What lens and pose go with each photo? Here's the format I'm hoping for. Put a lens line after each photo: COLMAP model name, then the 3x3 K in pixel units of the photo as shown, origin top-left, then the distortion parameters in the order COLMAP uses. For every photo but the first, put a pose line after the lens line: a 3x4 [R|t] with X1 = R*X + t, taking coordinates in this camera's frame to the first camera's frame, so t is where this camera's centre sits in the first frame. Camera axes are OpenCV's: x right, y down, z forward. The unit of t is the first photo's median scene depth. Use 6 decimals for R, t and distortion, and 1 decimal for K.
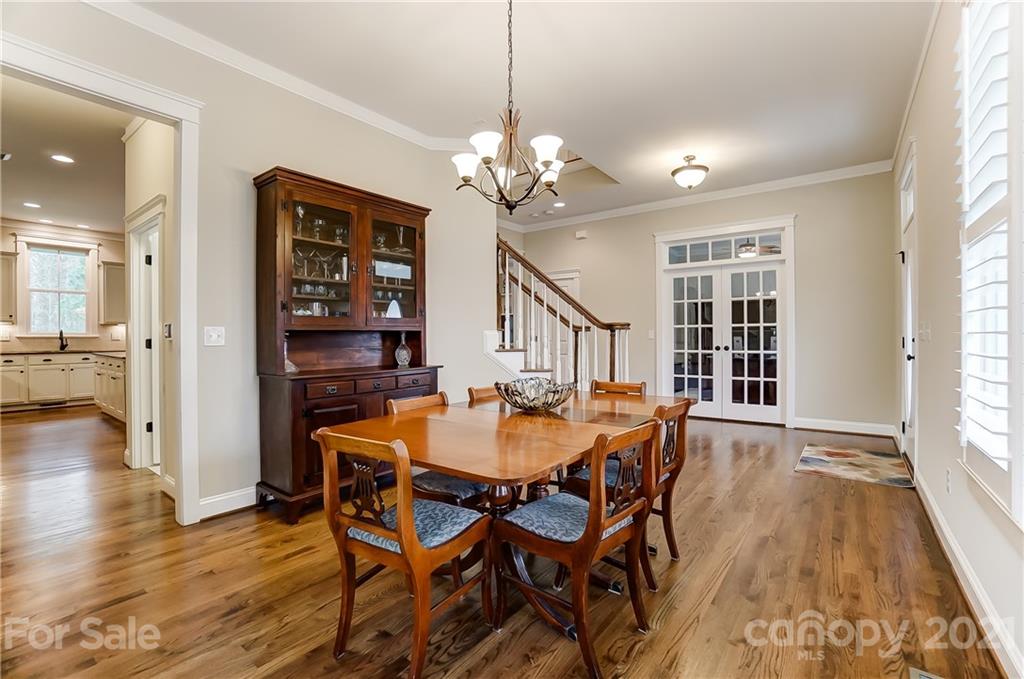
lens RADIAL K [[448.8, 0, 512.0], [0, 448.8, 339.5], [0, 0, 1]] dist [-0.065148, 0.021809]
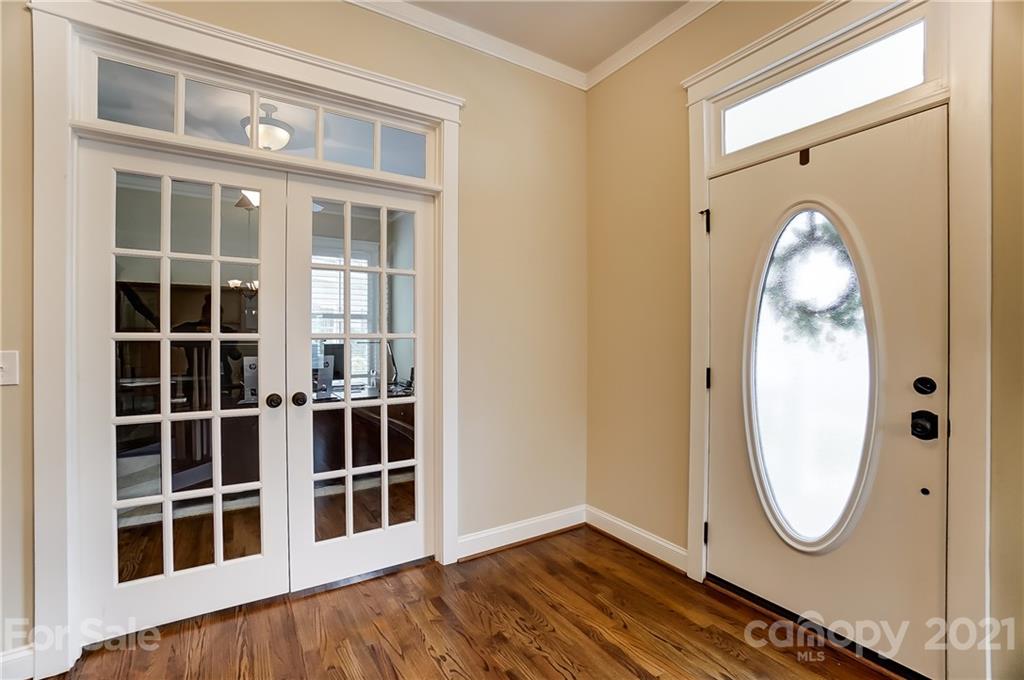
lens RADIAL K [[452.8, 0, 506.1], [0, 452.8, 340.7], [0, 0, 1]] dist [-0.062694, 0.022343]
pose [[0.652349, 0.004876, 0.757903, 0.317608], [-0.001861, 0.999987, -0.004832, -0.026053], [-0.757916, 0.001742, 0.652350, 0.631788]]
